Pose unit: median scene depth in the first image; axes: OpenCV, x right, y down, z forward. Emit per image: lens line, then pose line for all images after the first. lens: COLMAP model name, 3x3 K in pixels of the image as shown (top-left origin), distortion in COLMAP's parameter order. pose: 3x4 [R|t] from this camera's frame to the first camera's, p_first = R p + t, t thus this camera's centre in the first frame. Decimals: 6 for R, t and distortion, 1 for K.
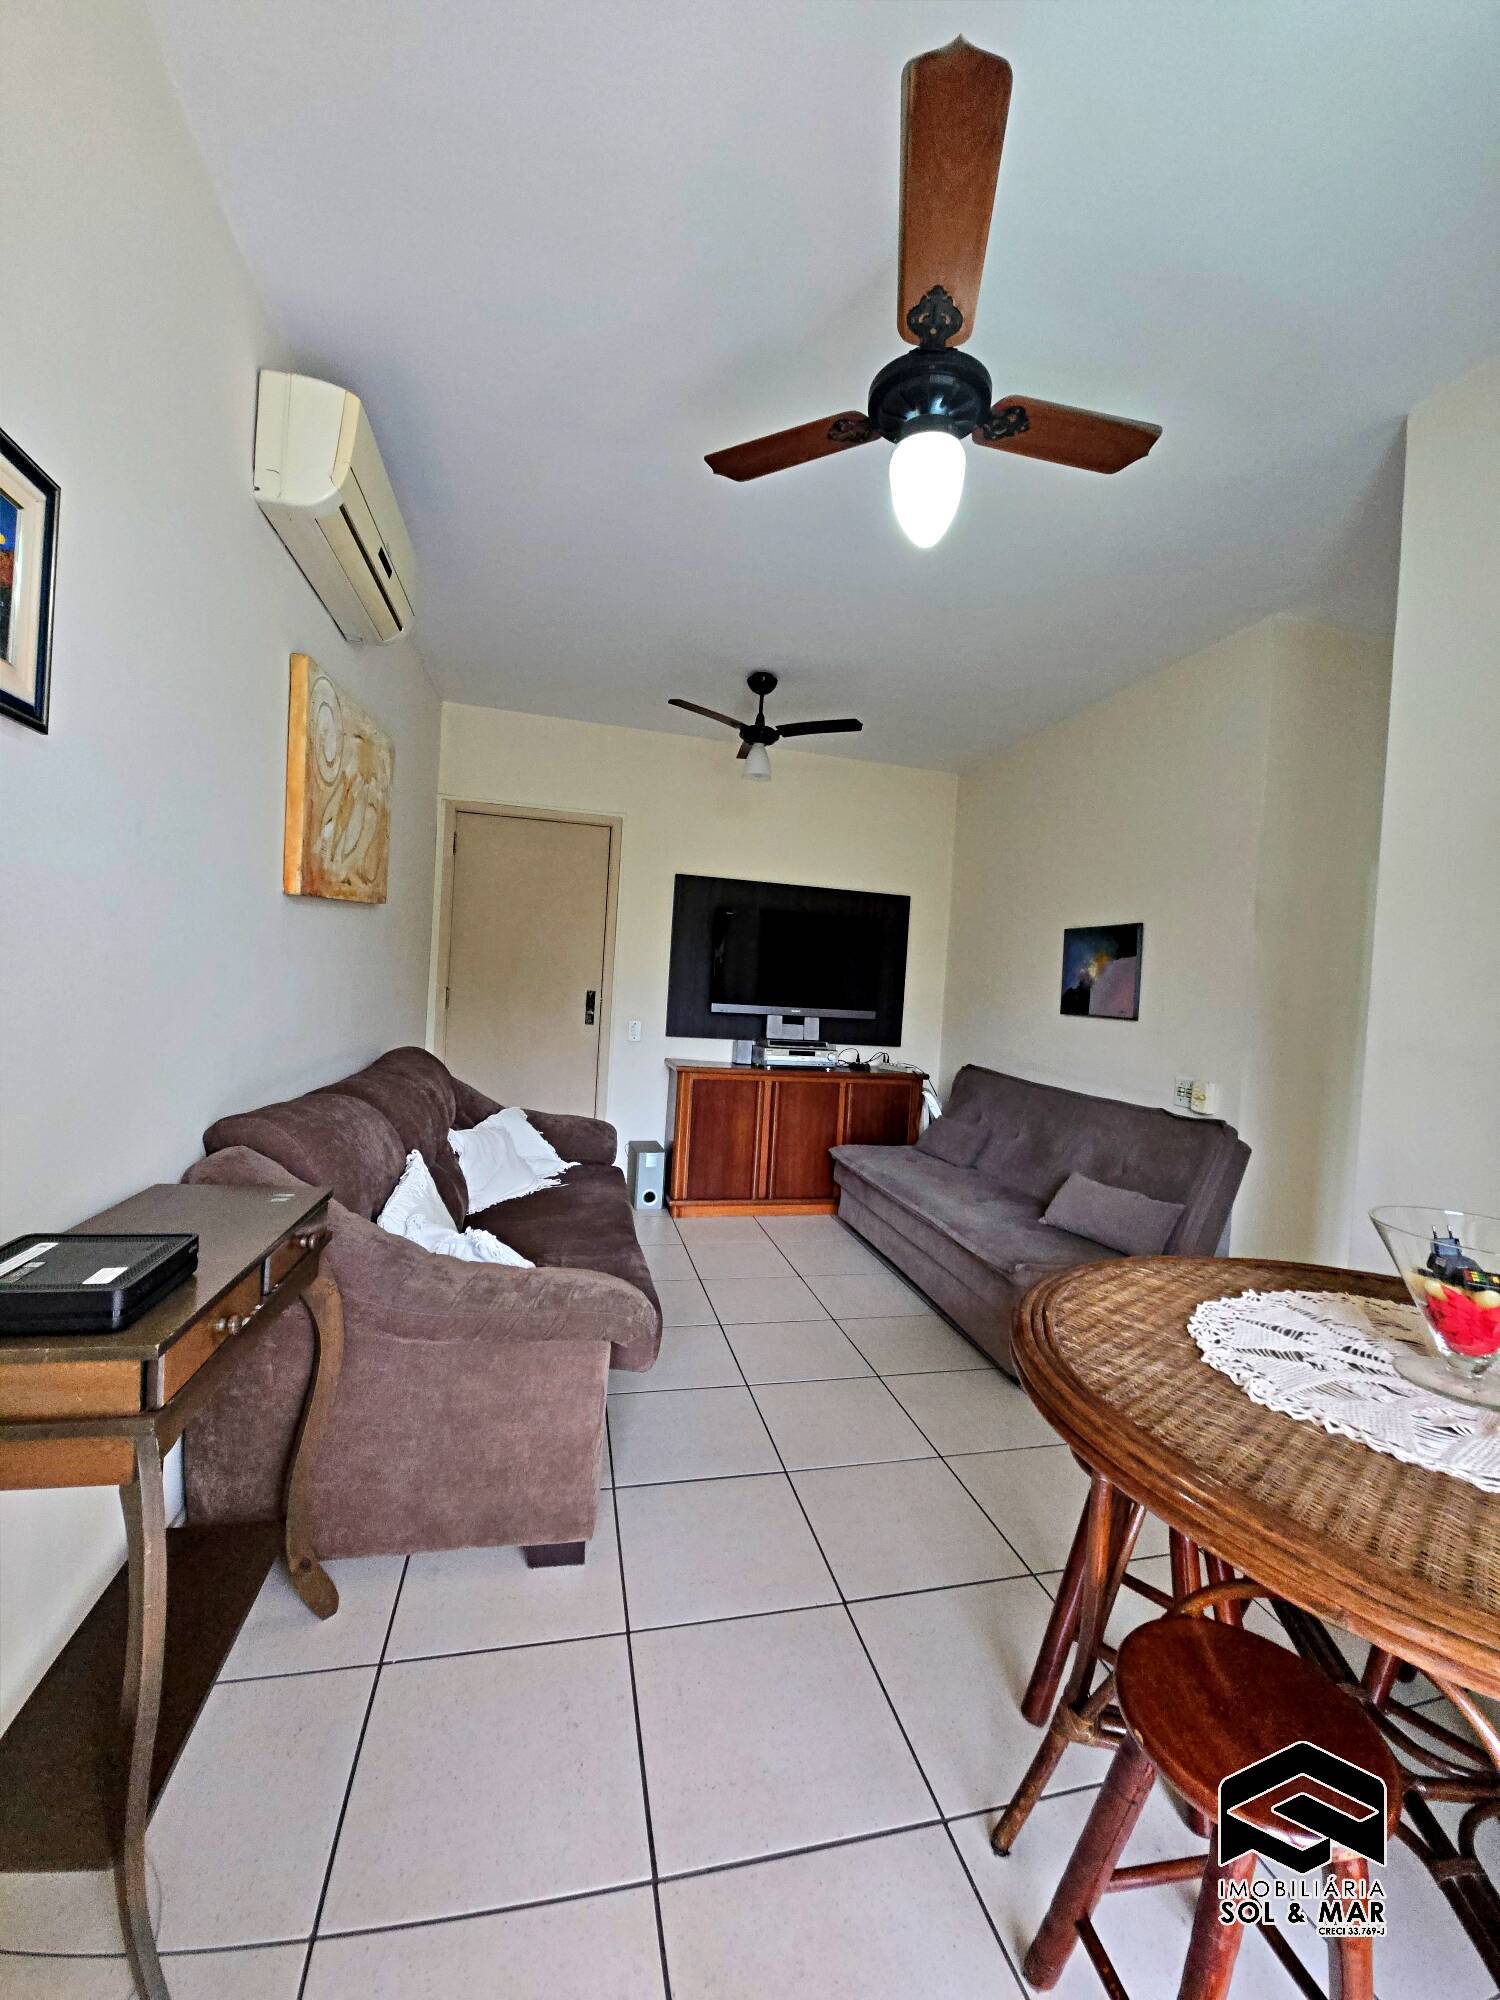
lens RADIAL K [[794.9, 0, 756.1], [0, 794.9, 1004.3], [0, 0, 1]] dist [-0.001235, -0.009447]
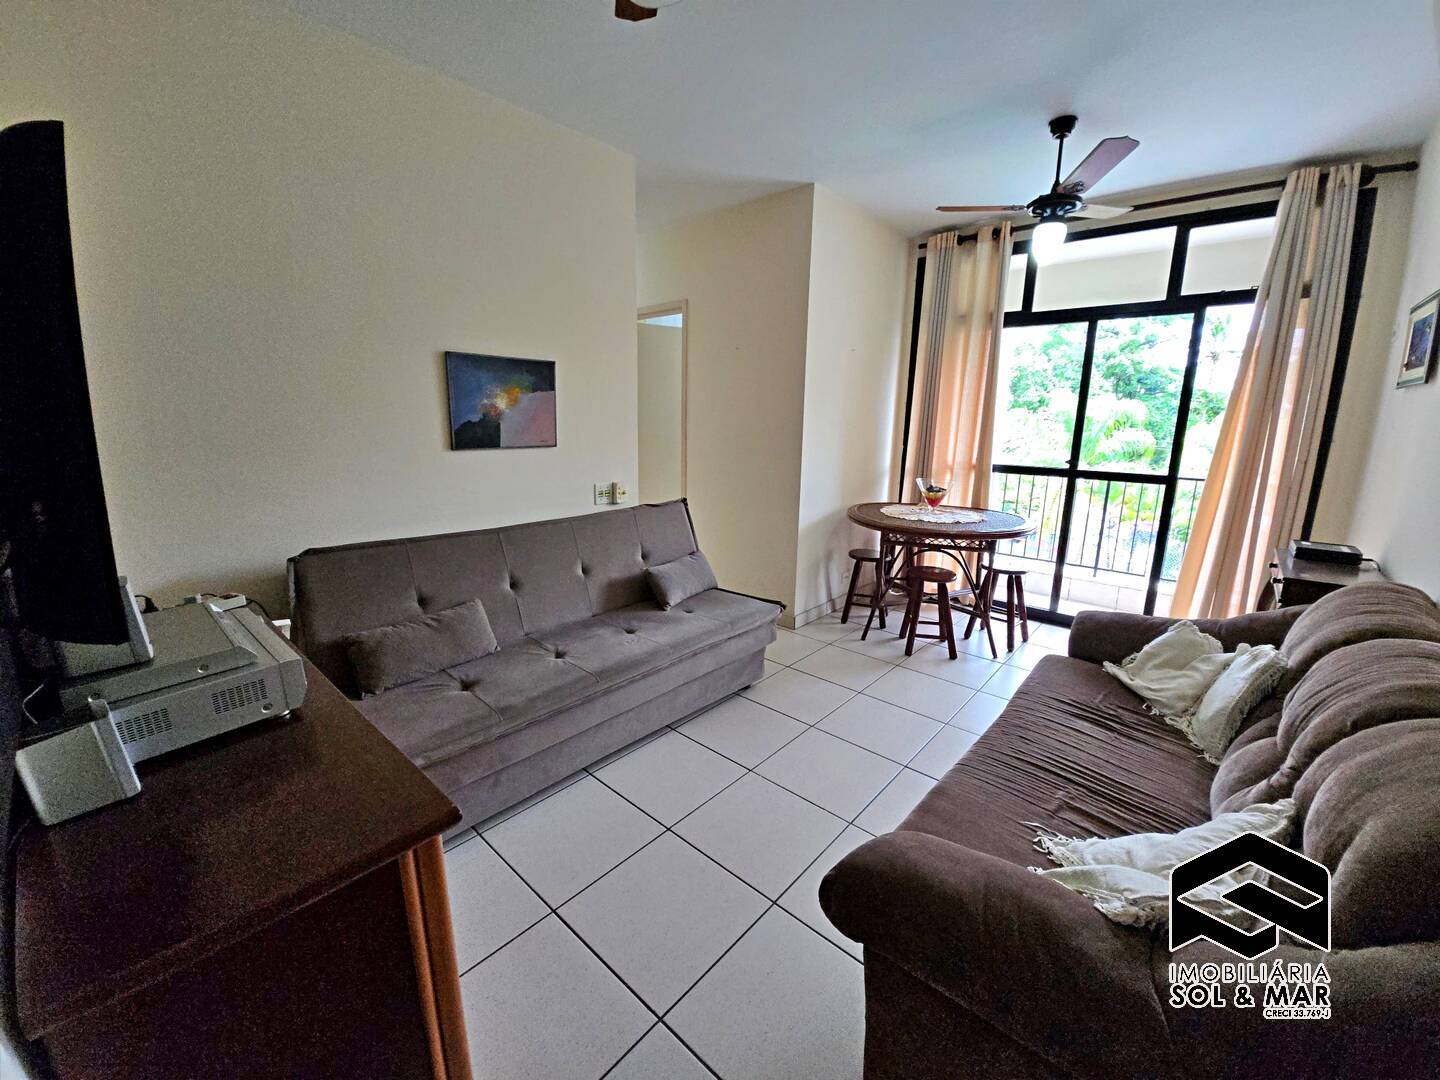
lens RADIAL K [[572.4, 0, 723.1], [0, 572.4, 532.9], [0, 0, 1]] dist [-0.001235, -0.009447]
pose [[-0.567302, -0.231863, 0.790195, -0.330085], [-0.024518, 0.963875, 0.265223, -0.079677], [-0.823145, 0.131088, -0.552493, 1.159105]]
